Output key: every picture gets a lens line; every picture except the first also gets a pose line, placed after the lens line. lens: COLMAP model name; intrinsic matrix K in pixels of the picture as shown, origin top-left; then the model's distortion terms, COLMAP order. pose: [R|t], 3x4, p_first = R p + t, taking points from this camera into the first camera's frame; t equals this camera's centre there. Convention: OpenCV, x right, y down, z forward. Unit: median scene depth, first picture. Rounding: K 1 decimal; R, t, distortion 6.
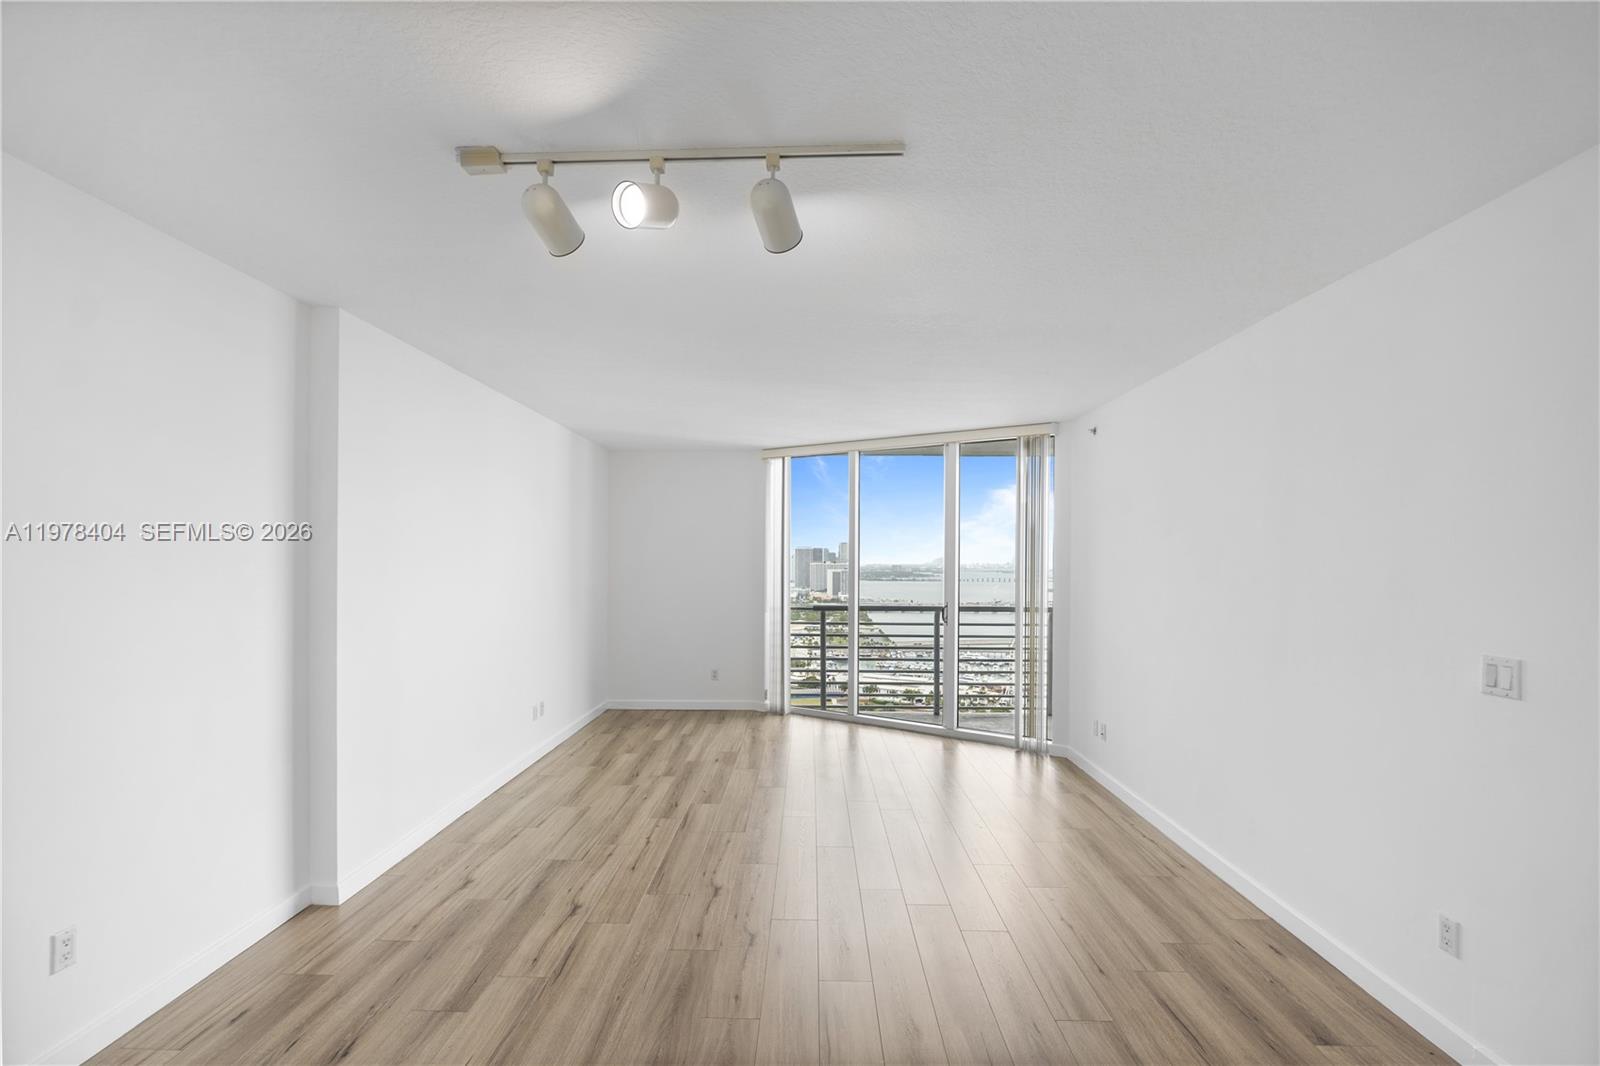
lens RADIAL K [[710.1, 0, 801.2], [0, 710.1, 560.7], [0, 0, 1]] dist [-0.010568, 0.004077]
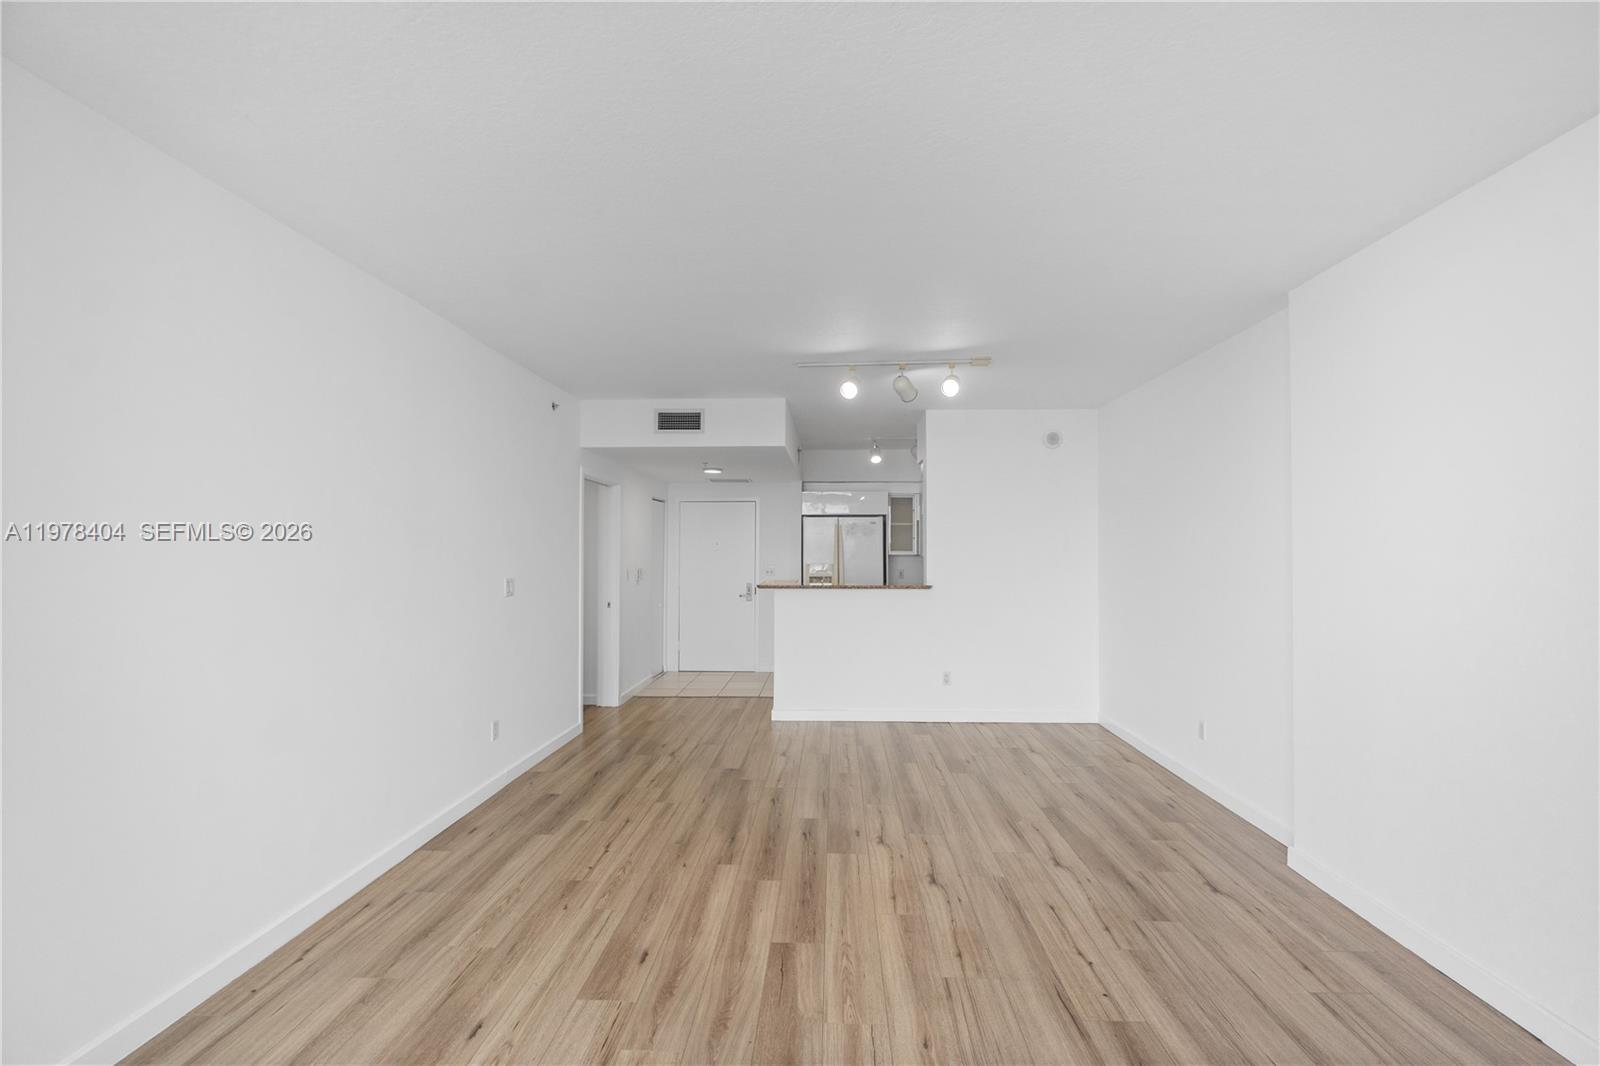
lens RADIAL K [[710.1, 0, 799.2], [0, 710.1, 537.9], [0, 0, 1]] dist [-0.010568, 0.004077]
pose [[-0.999316, -0.007350, 0.036237, 0.021847], [-0.007991, 0.999813, -0.017585, 0.023048], [-0.036101, -0.017863, -0.999188, 1.540376]]
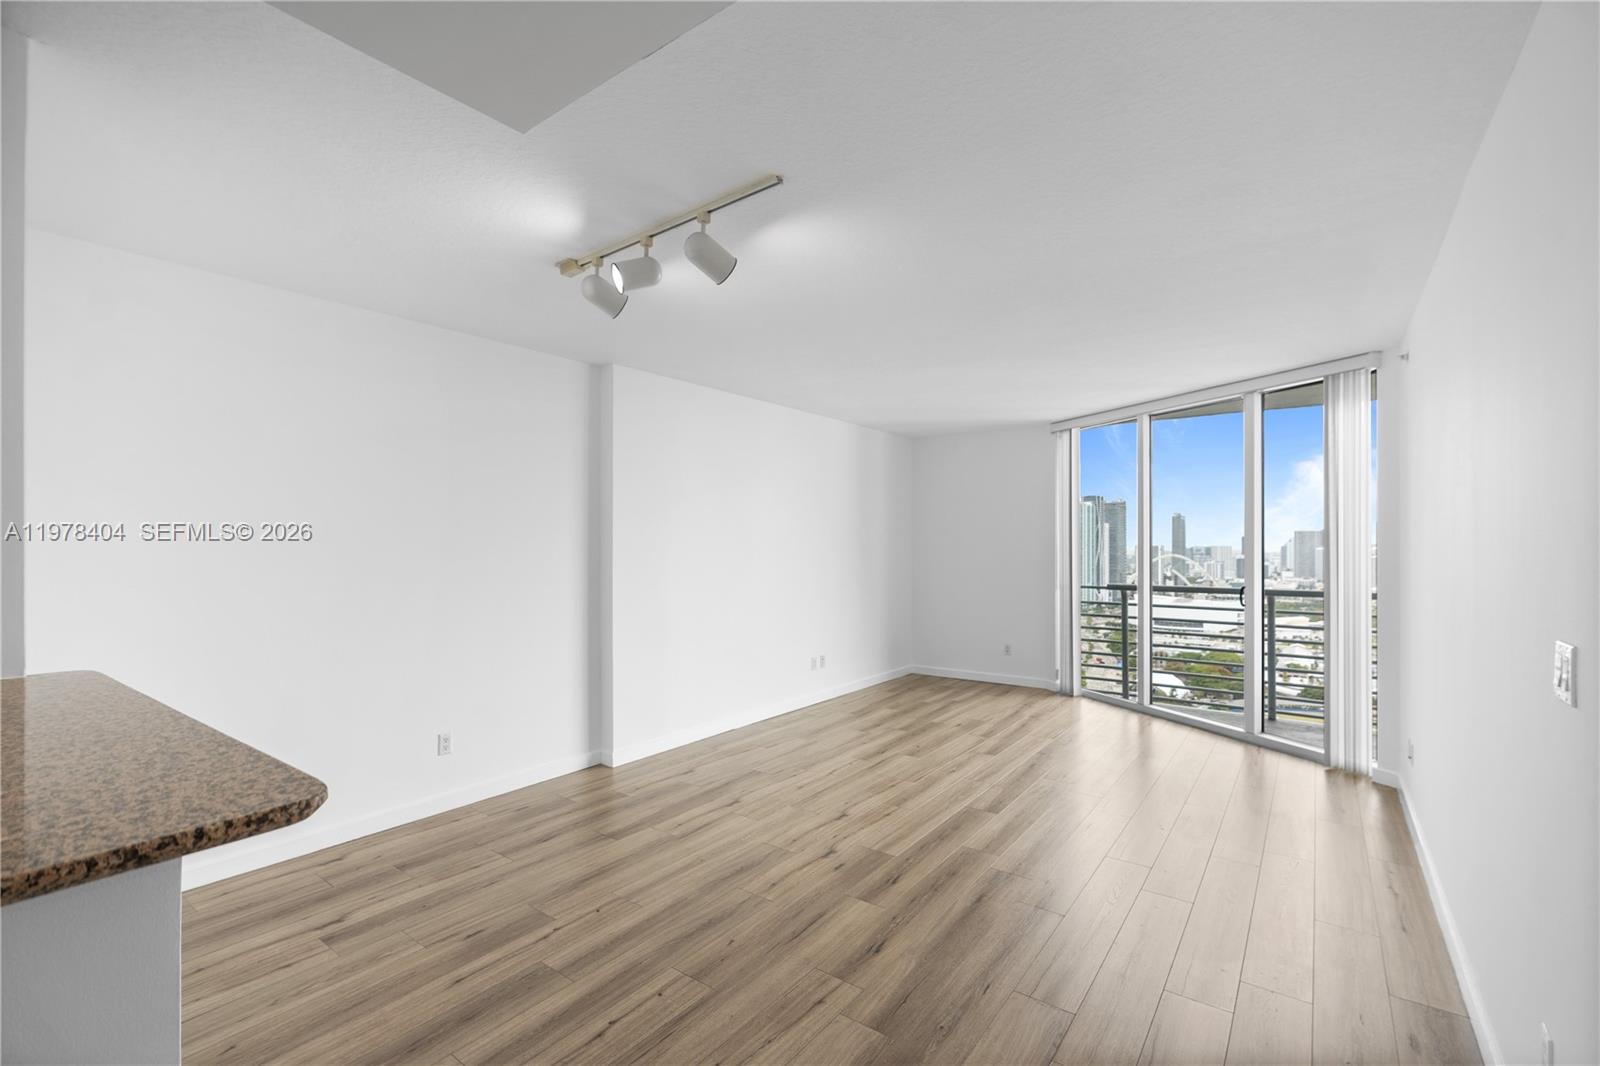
lens RADIAL K [[710.1, 0, 811.2], [0, 710.1, 538.3], [0, 0, 1]] dist [-0.010568, 0.004077]
pose [[0.820238, -0.008159, -0.571964, 0.395821], [0.002284, 0.999937, -0.010988, 0.020698], [0.572018, 0.007707, 0.820205, 0.017649]]
